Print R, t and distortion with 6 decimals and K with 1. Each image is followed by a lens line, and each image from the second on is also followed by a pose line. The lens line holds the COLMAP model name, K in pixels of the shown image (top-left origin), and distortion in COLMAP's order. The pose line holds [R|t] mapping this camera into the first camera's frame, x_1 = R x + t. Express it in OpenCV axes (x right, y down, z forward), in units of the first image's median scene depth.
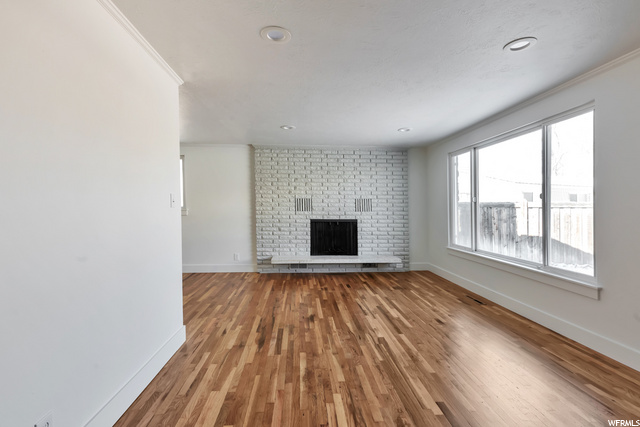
lens RADIAL K [[296.0, 0, 316.8], [0, 296.0, 204.2], [0, 0, 1]] dist [0.011508, 0.000066]
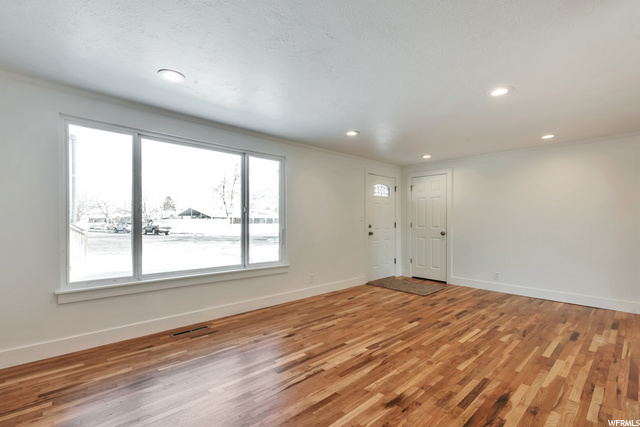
lens RADIAL K [[294.0, 0, 316.3], [0, 294.0, 214.4], [0, 0, 1]] dist [0.008348, 0.000077]
pose [[-0.629664, 0.010037, 0.776803, -0.251302], [-0.019561, 0.999395, -0.028768, 0.013732], [-0.776621, -0.033309, -0.629087, 0.978886]]
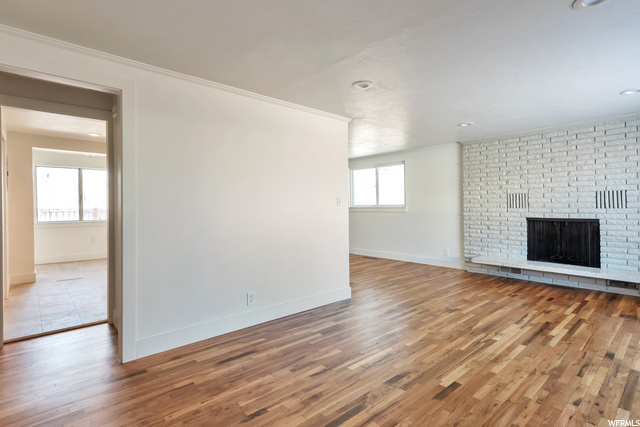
lens RADIAL K [[320.0, 0, 322.5], [0, 320.0, 208.9], [0, 0, 1]] dist [0.004369, 0.000541]
pose [[0.619723, -0.002127, -0.784818, 0.378244], [0.022656, 0.999628, 0.015182, -0.002237], [0.784494, -0.027190, 0.619540, -0.038400]]
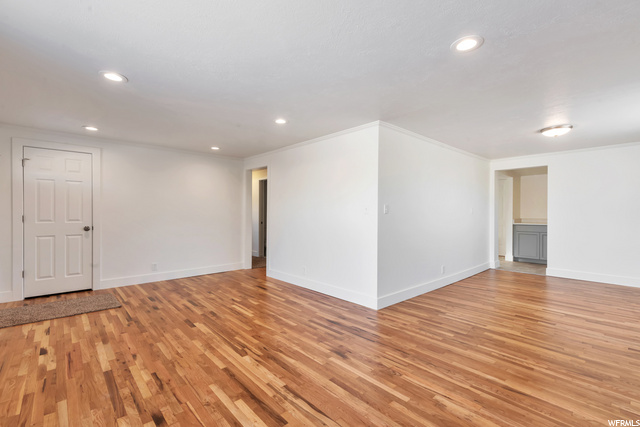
lens RADIAL K [[289.1, 0, 320.0], [0, 289.1, 213.5], [0, 0, 1]] dist [0.012091, -0.000011]
pose [[-0.781773, -0.005434, -0.623540, 0.326155], [0.004501, 0.999887, -0.014357, 0.014247], [0.623547, -0.014030, -0.781660, 1.014735]]
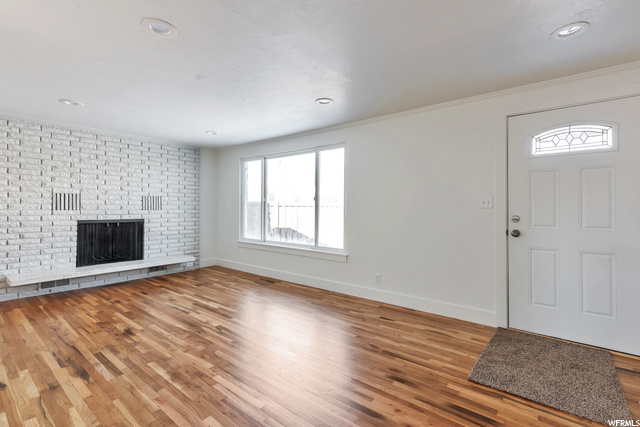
lens RADIAL K [[302.9, 0, 322.5], [0, 302.9, 195.8], [0, 0, 1]] dist [0.010097, -0.000375]
pose [[0.679414, 0.028293, 0.733209, -0.193487], [-0.013099, 0.999565, -0.026433, -0.001733], [-0.733638, 0.008355, 0.679489, -0.022872]]
